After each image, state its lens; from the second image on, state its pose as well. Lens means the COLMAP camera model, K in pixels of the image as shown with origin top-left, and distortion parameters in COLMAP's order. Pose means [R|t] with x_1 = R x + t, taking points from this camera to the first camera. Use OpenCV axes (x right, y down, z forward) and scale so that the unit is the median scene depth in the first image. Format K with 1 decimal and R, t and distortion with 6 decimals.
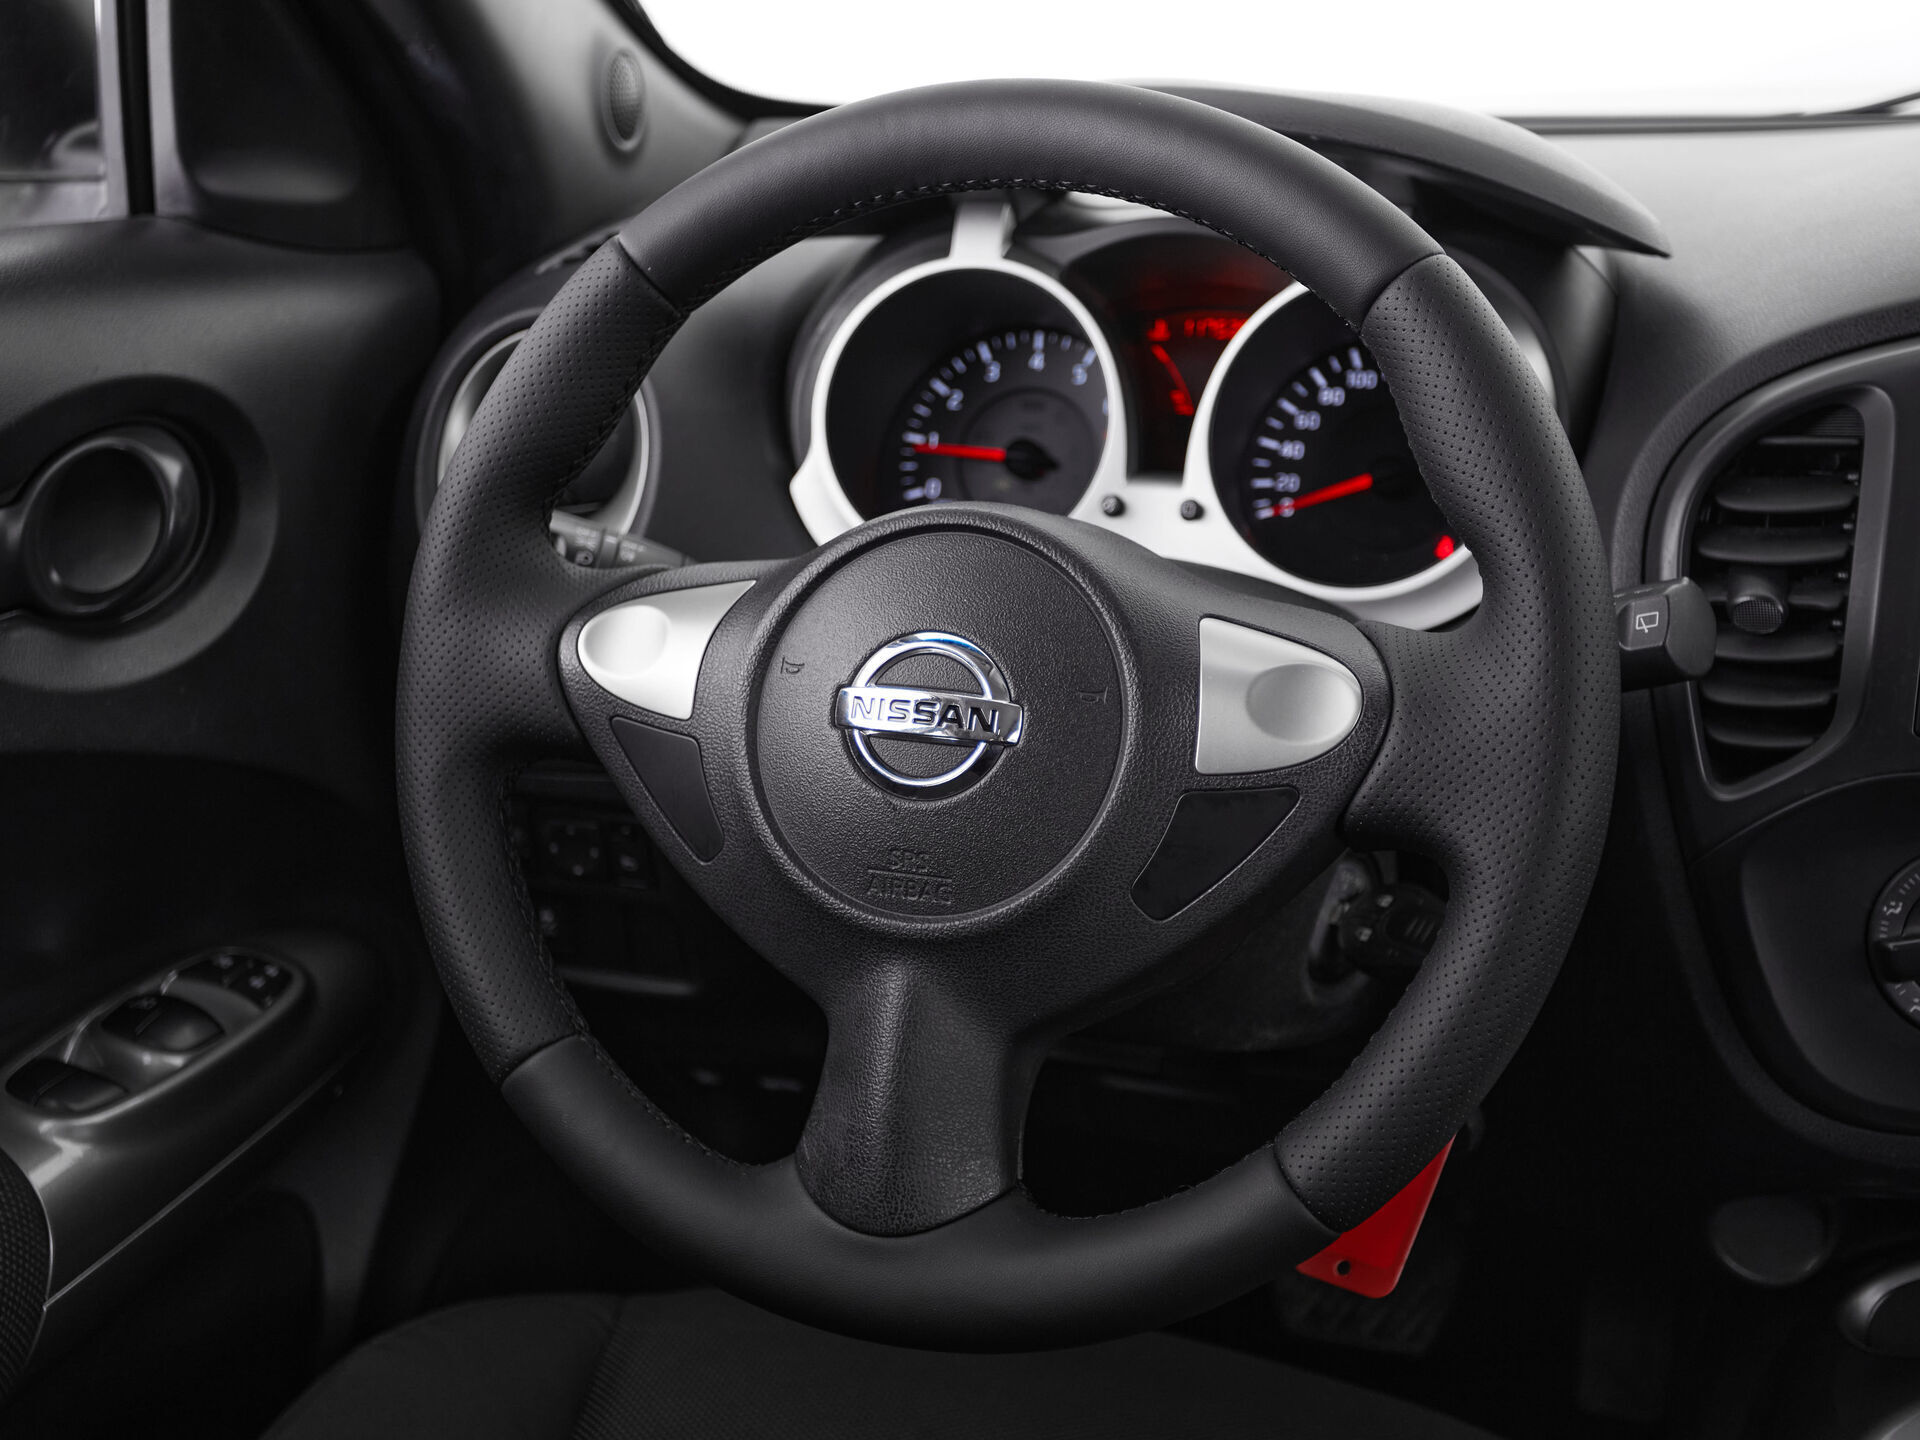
lens RADIAL K [[2413.0, 0, 938.3], [0, 2413.0, 723.0], [0, 0, 1]] dist [0.030603, 0.000000]
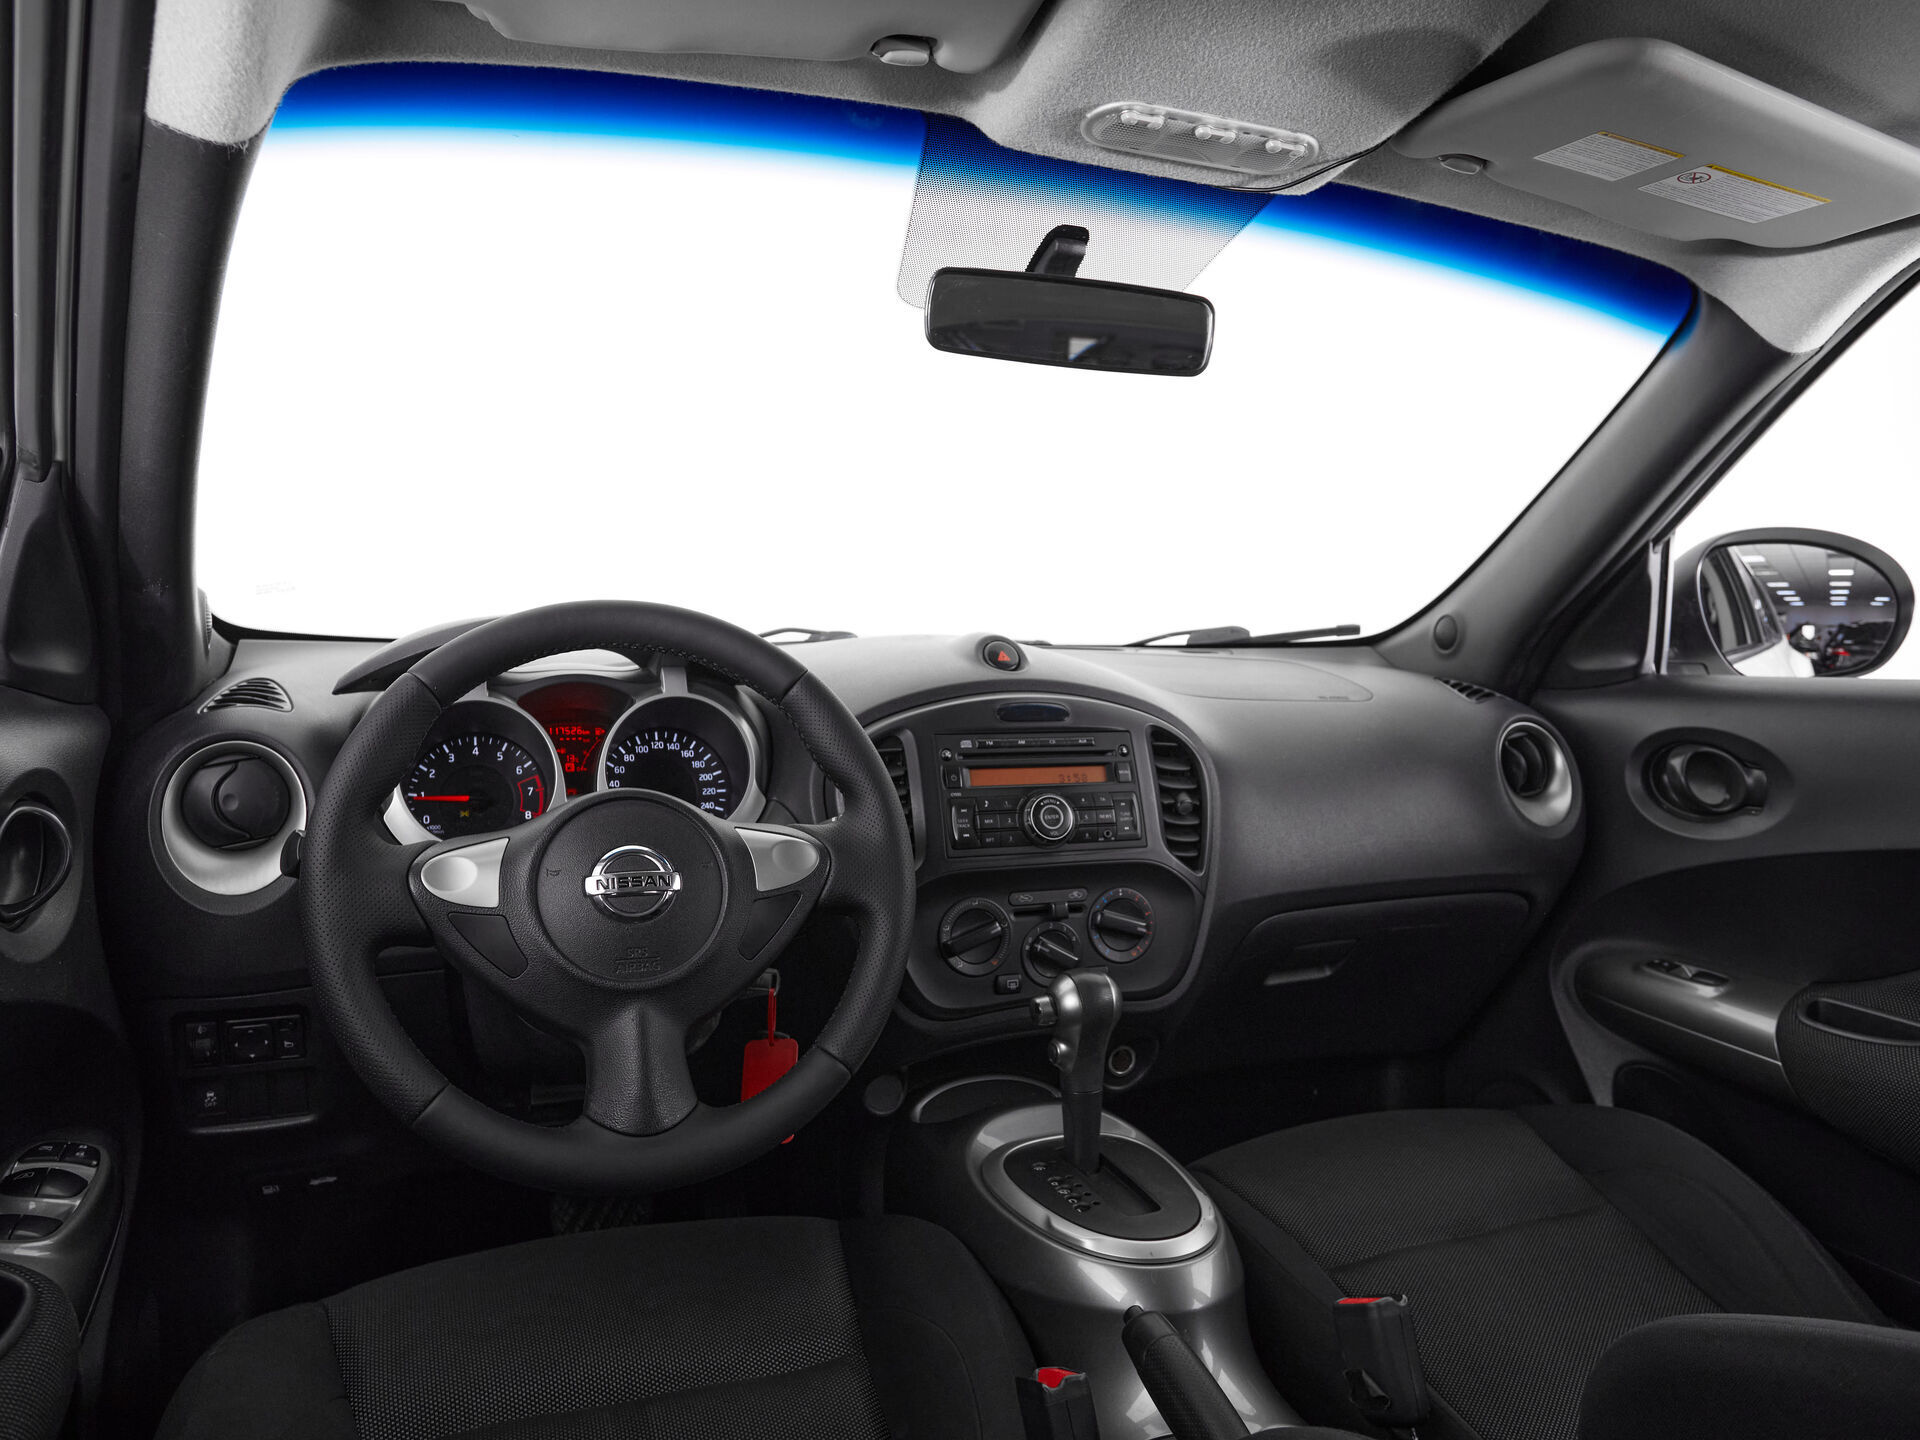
lens RADIAL K [[1343.6, 0, 950.4], [0, 1343.6, 726.8], [0, 0, 1]] dist [-0.034729, 0.013650]
pose [[0.739547, -0.033397, 0.672276, -0.521909], [0.173877, 0.974348, -0.142872, 0.069958], [-0.650259, 0.222553, 0.726383, -0.065567]]
